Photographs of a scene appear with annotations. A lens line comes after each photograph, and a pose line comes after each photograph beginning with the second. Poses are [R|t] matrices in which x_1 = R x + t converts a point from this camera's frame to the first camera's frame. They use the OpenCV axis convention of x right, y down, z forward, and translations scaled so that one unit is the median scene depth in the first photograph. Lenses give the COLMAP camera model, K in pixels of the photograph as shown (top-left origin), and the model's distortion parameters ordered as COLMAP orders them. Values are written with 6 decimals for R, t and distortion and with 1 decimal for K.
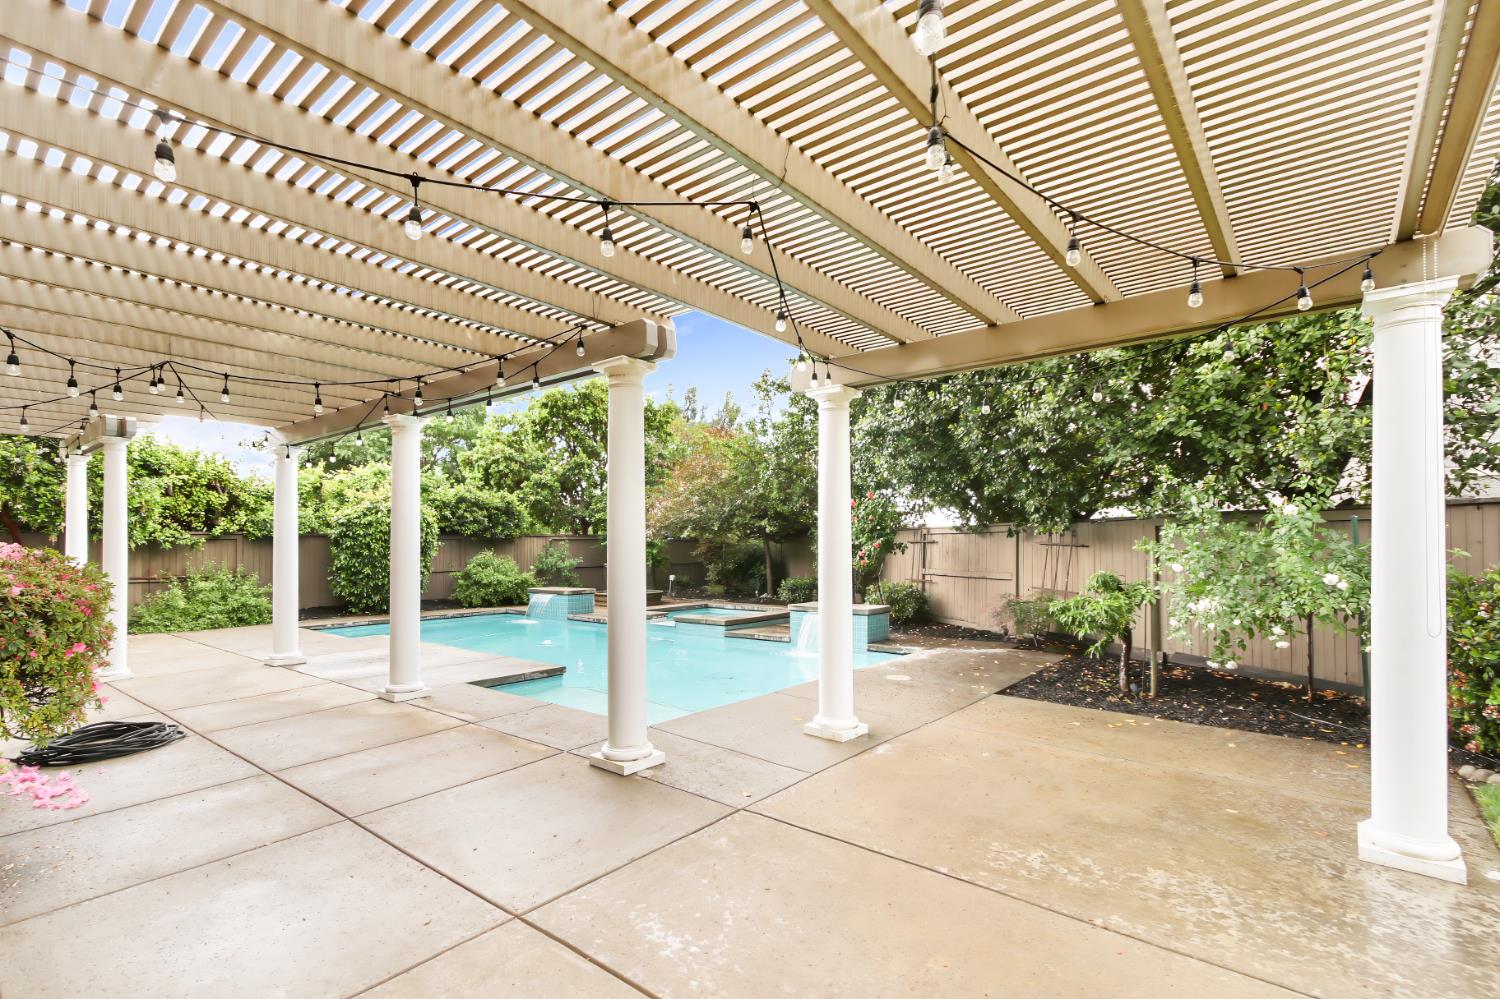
lens RADIAL K [[728.4, 0, 748.8], [0, 728.4, 534.2], [0, 0, 1]] dist [0.002956, 0.000616]
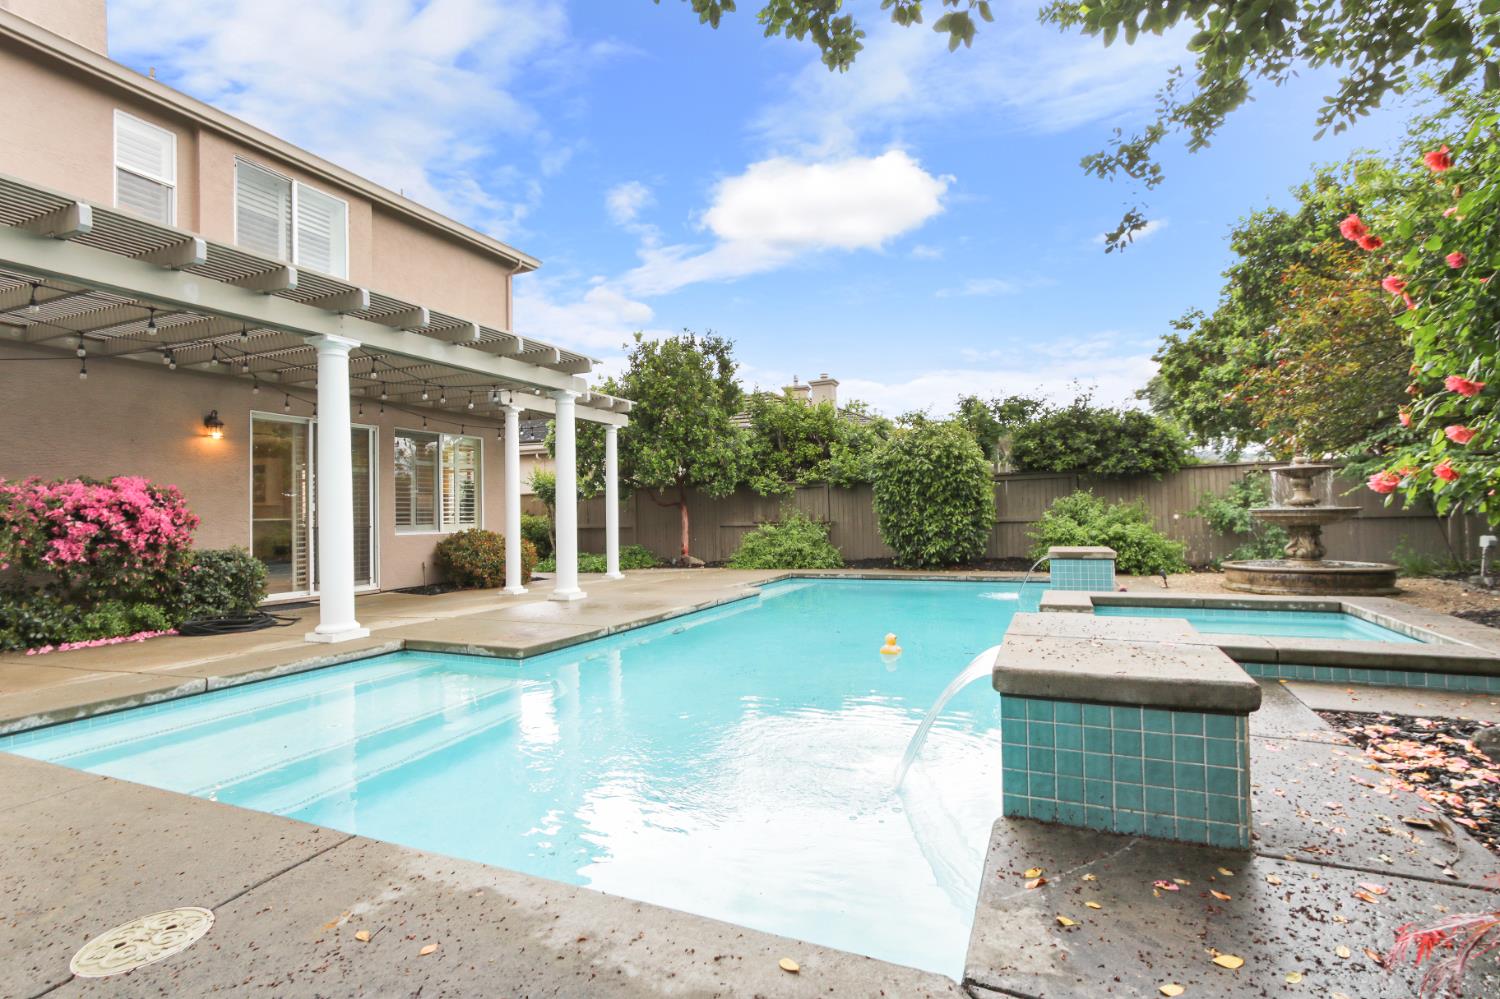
lens RADIAL K [[711.1, 0, 750.0], [0, 711.1, 499.5], [0, 0, 1]] dist [-0.000813, 0.000540]
pose [[0.251930, -0.021846, -0.967499, 0.220463], [0.032038, 0.999385, -0.014223, 0.030412], [0.967215, -0.027414, 0.252475, 0.534211]]
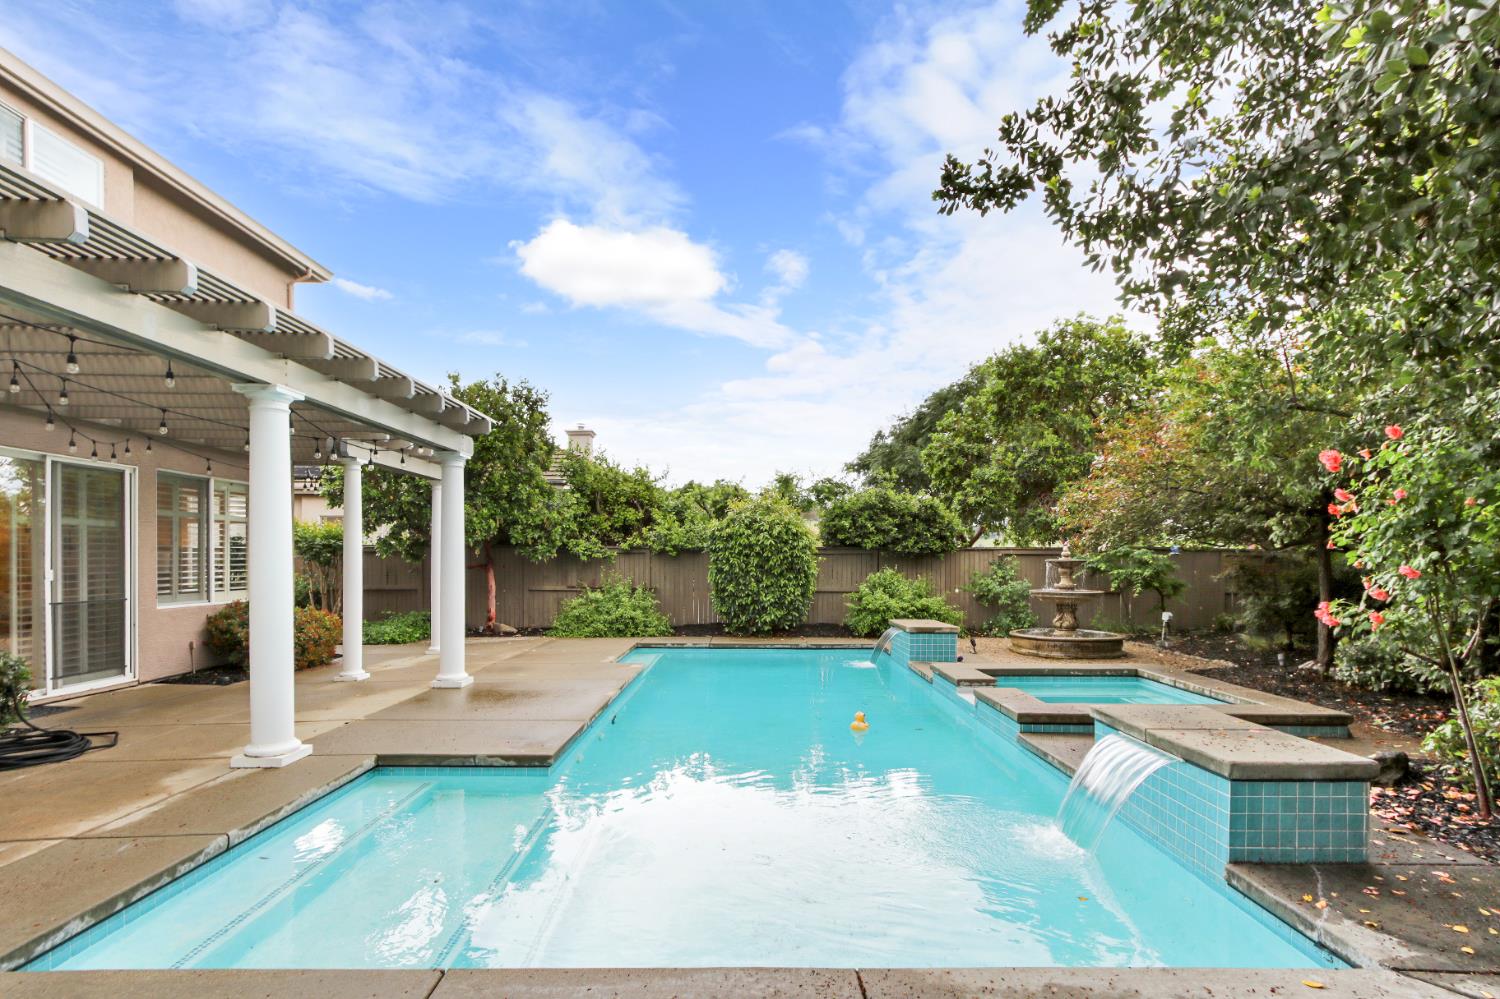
lens RADIAL K [[728.3, 0, 748.5], [0, 728.3, 570.0], [0, 0, 1]] dist [0.001219, 0.000400]
pose [[0.631239, 0.019740, -0.775337, 0.170260], [0.003039, 0.999605, 0.027924, 0.002227], [0.775583, -0.019983, 0.630930, 0.380133]]
